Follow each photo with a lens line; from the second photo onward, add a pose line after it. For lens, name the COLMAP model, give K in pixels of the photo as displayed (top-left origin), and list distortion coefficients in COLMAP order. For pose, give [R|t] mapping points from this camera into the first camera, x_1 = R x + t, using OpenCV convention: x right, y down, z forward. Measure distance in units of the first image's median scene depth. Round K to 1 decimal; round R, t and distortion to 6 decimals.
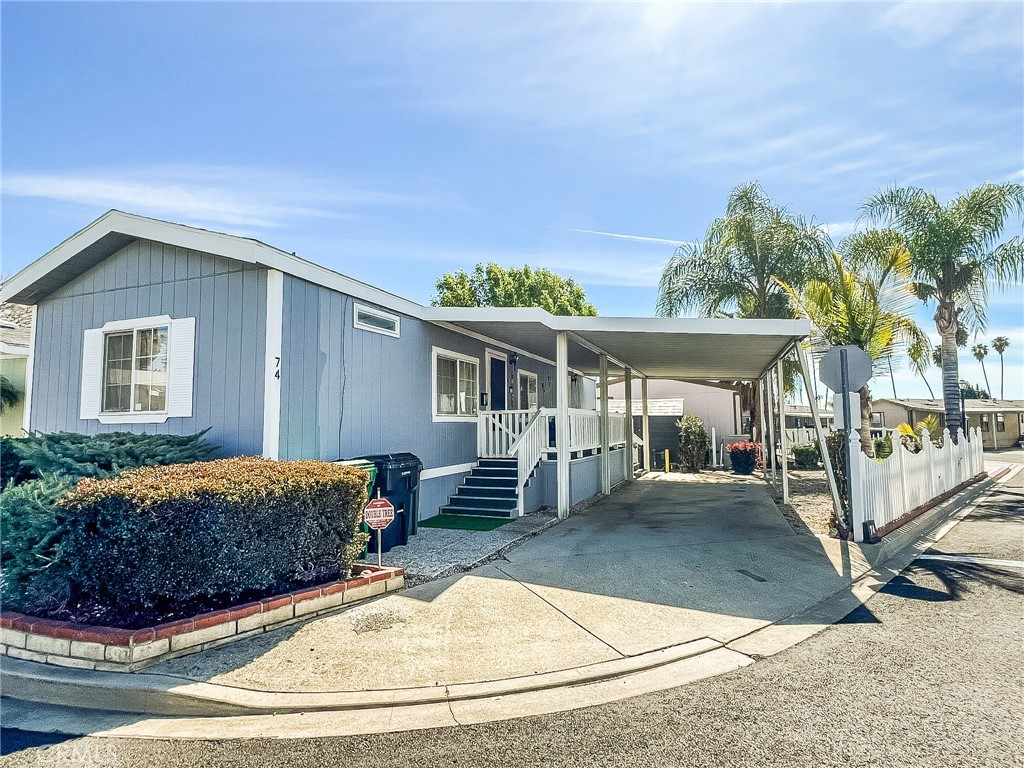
lens RADIAL K [[544.7, 0, 512.2], [0, 544.7, 391.3], [0, 0, 1]] dist [-0.001451, -0.001774]
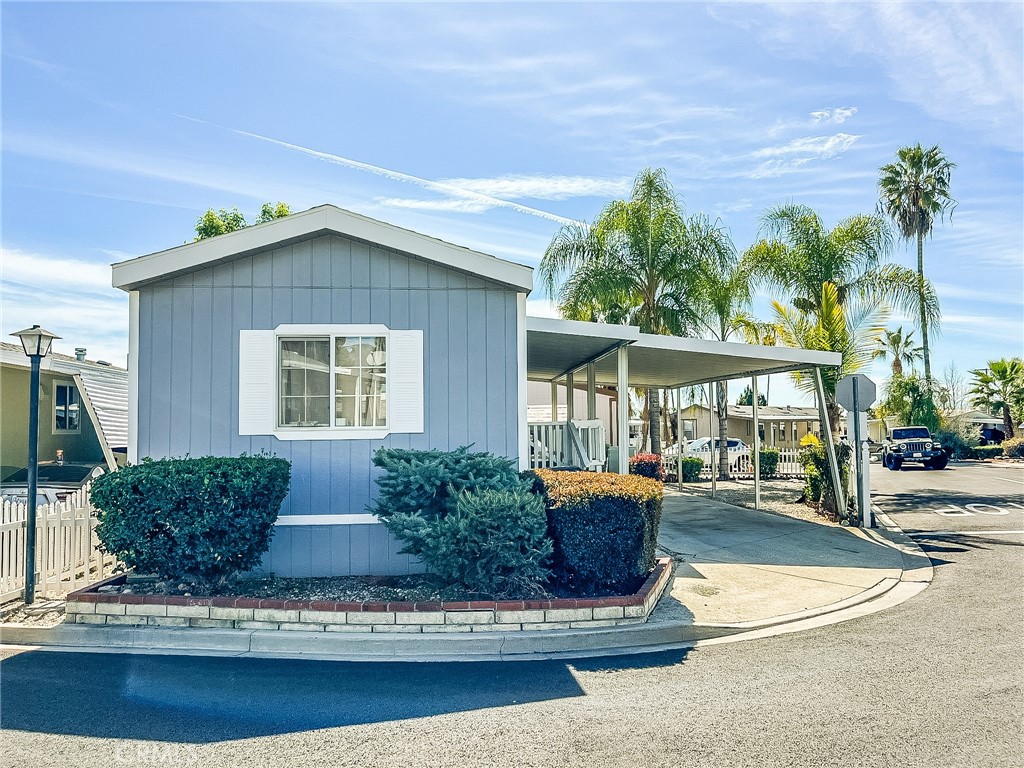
lens RADIAL K [[813.8, 0, 511.7], [0, 813.8, 383.5], [0, 0, 1]] dist [0.018357, -0.024191]
pose [[0.893988, 0.017895, 0.447733, -0.407989], [-0.015881, 0.999840, -0.008252, -0.010831], [-0.447809, 0.000267, 0.894129, -0.138914]]
